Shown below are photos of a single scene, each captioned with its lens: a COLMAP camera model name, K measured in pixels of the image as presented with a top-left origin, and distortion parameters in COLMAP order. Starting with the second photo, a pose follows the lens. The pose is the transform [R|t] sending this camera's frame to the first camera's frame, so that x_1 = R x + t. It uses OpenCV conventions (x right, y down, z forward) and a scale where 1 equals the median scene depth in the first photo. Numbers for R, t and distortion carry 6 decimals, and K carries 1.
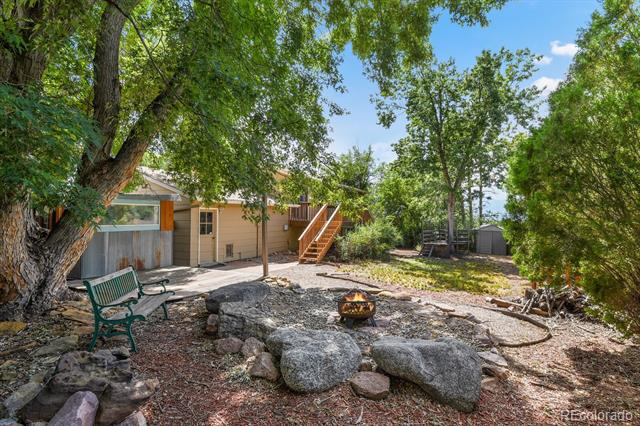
lens RADIAL K [[293.2, 0, 320.4], [0, 293.2, 216.6], [0, 0, 1]] dist [-0.017557, 0.000091]
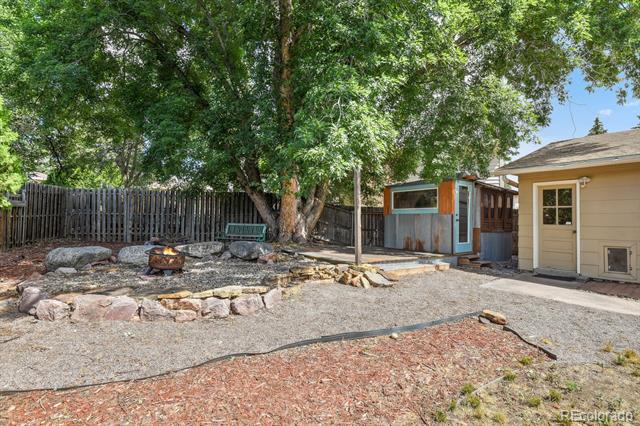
lens RADIAL K [[293.2, 0, 320.4], [0, 293.2, 216.6], [0, 0, 1]] dist [-0.017557, 0.000091]
pose [[-0.425827, -0.006300, -0.904782, 0.502608], [0.004556, 0.999948, -0.009107, 0.062707], [0.904793, -0.008000, -0.425777, 1.065909]]
